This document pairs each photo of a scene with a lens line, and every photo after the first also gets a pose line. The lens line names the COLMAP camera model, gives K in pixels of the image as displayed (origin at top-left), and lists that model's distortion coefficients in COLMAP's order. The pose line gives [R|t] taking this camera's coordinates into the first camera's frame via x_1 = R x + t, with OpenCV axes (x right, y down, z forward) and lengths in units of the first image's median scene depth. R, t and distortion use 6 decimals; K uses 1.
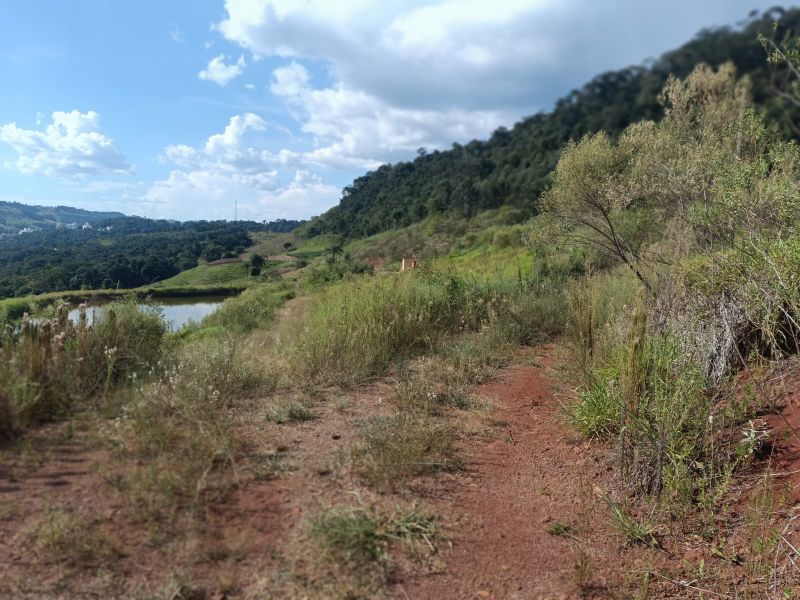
lens RADIAL K [[489.9, 0, 404.4], [0, 489.9, 304.8], [0, 0, 1]] dist [-0.005536, -0.002043]
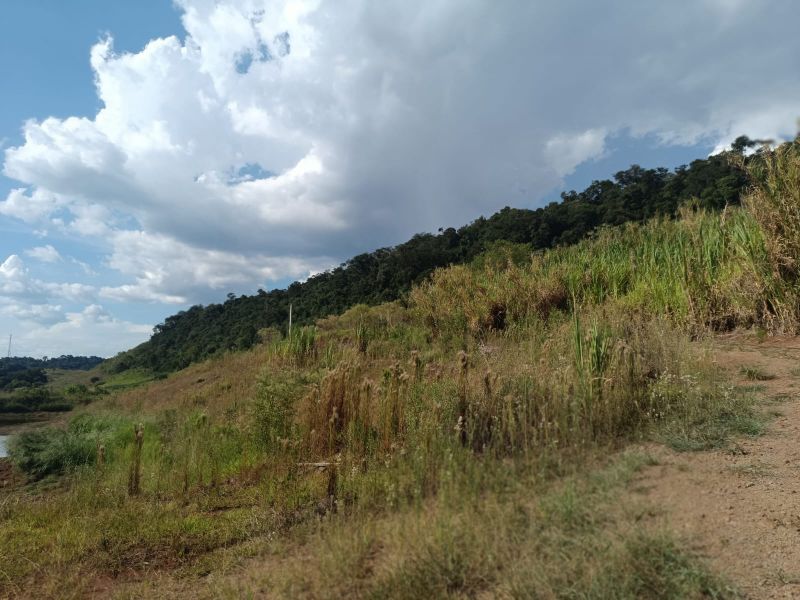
lens RADIAL K [[529.8, 0, 407.7], [0, 529.8, 308.5], [0, 0, 1]] dist [-0.026850, -0.002782]
pose [[0.935836, 0.017271, 0.352011, -0.012451], [0.072834, 0.967759, -0.241116, 0.046389], [-0.344826, 0.251284, 0.904406, -0.259249]]
